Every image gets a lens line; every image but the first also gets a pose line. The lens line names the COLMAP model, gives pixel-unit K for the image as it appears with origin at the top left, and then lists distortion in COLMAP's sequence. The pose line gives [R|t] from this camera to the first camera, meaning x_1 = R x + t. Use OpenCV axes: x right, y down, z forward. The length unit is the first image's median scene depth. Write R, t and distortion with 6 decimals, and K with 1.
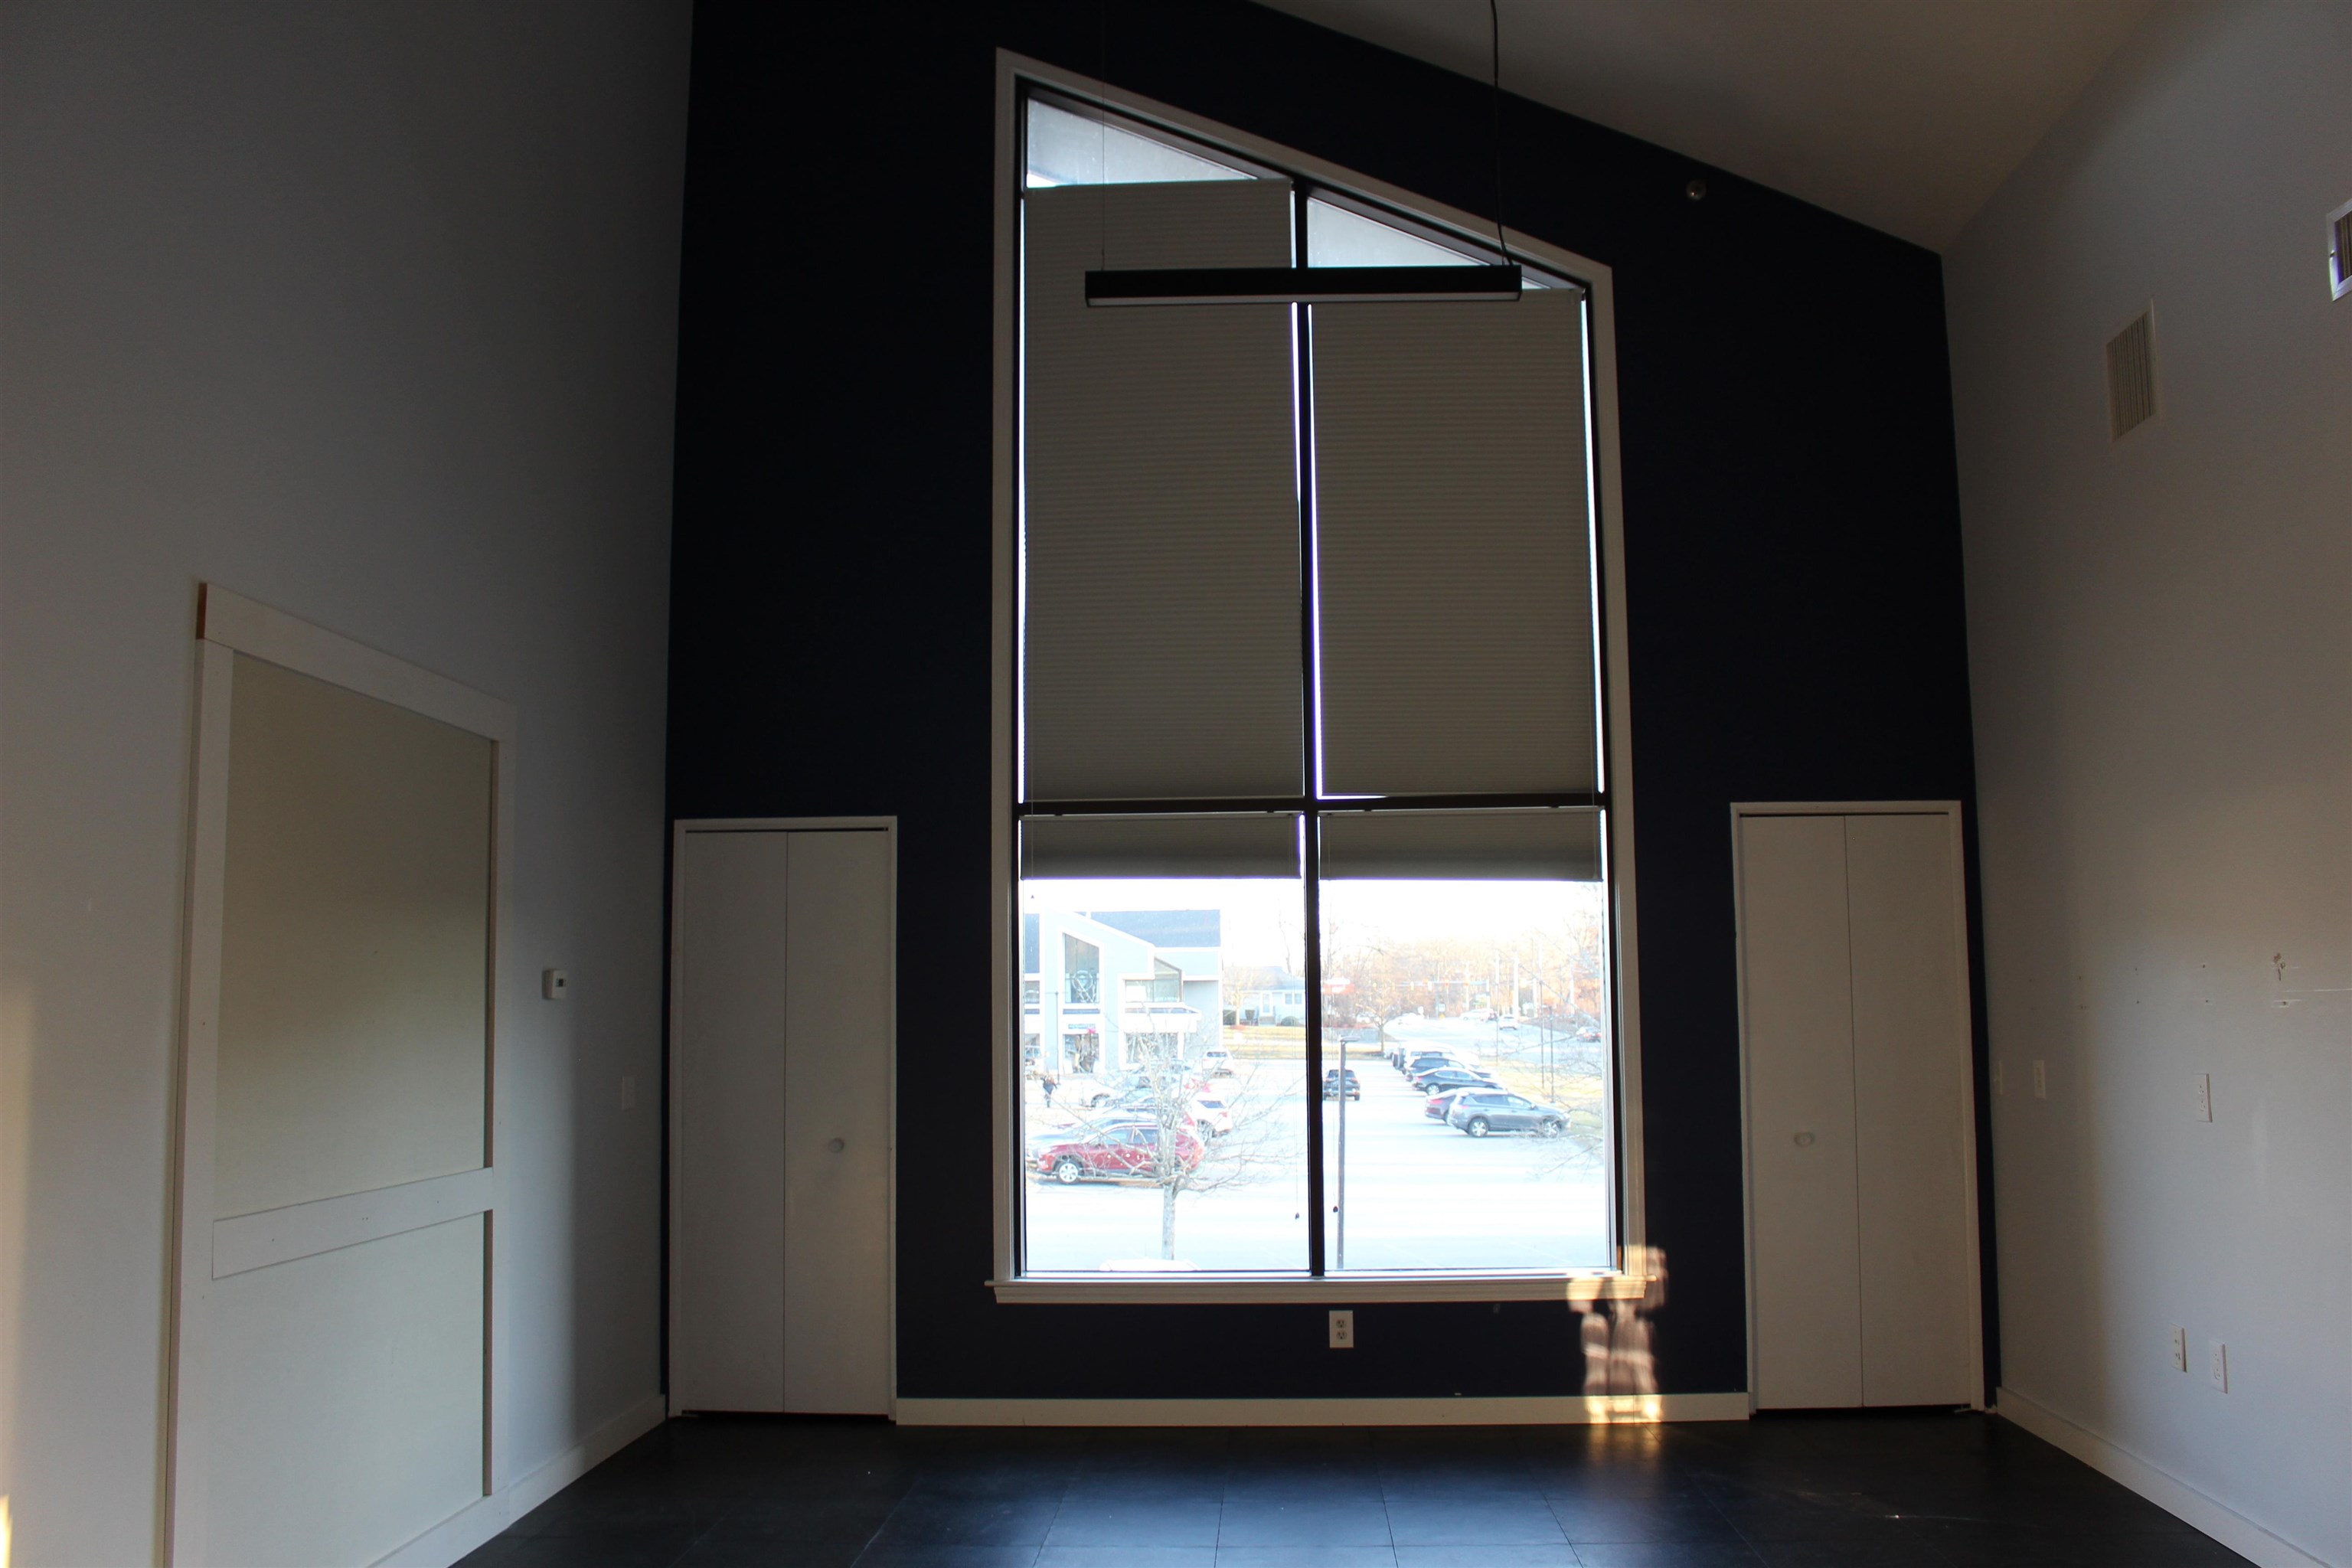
lens RADIAL K [[1972.5, 0, 1188.1], [0, 1972.5, 781.3], [0, 0, 1]] dist [-0.116411, 0.031845]
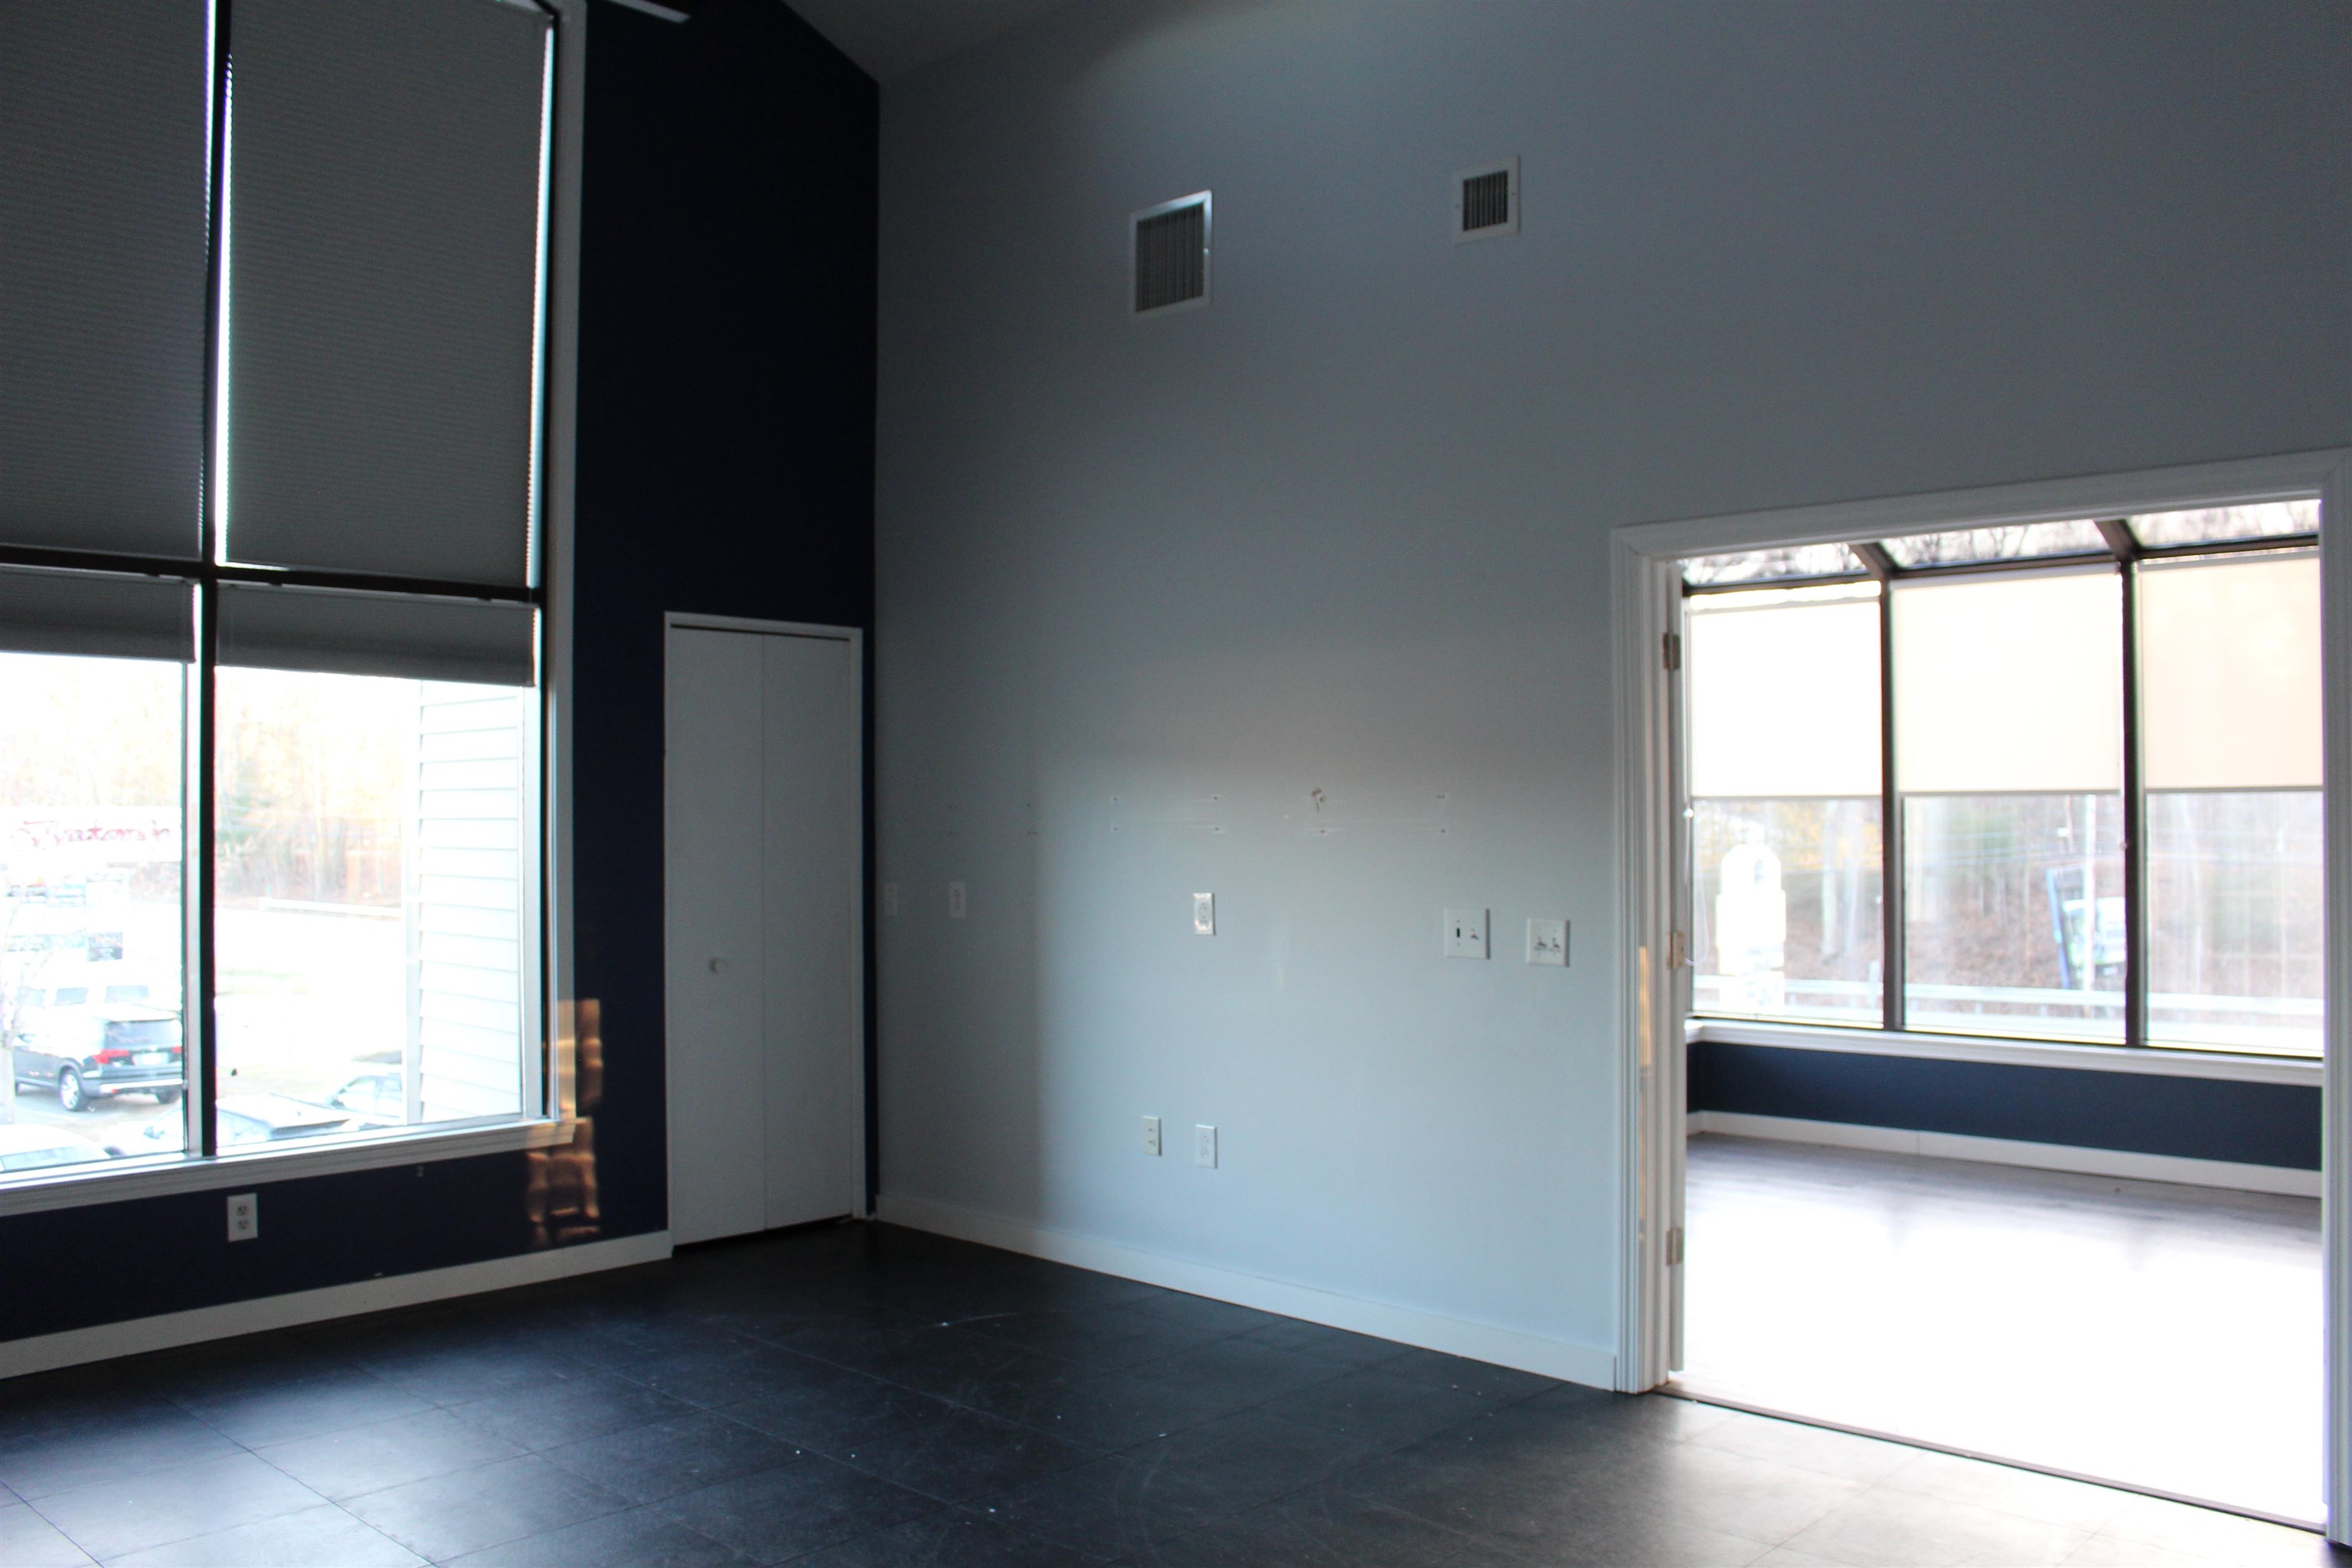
lens RADIAL K [[1972.5, 0, 1180.5], [0, 1972.5, 797.9], [0, 0, 1]] dist [-0.116411, 0.031845]
pose [[0.644848, 0.013396, 0.764194, -0.278622], [-0.089362, 0.994310, 0.057976, 0.023391], [-0.759069, -0.105676, 0.642376, 0.201076]]
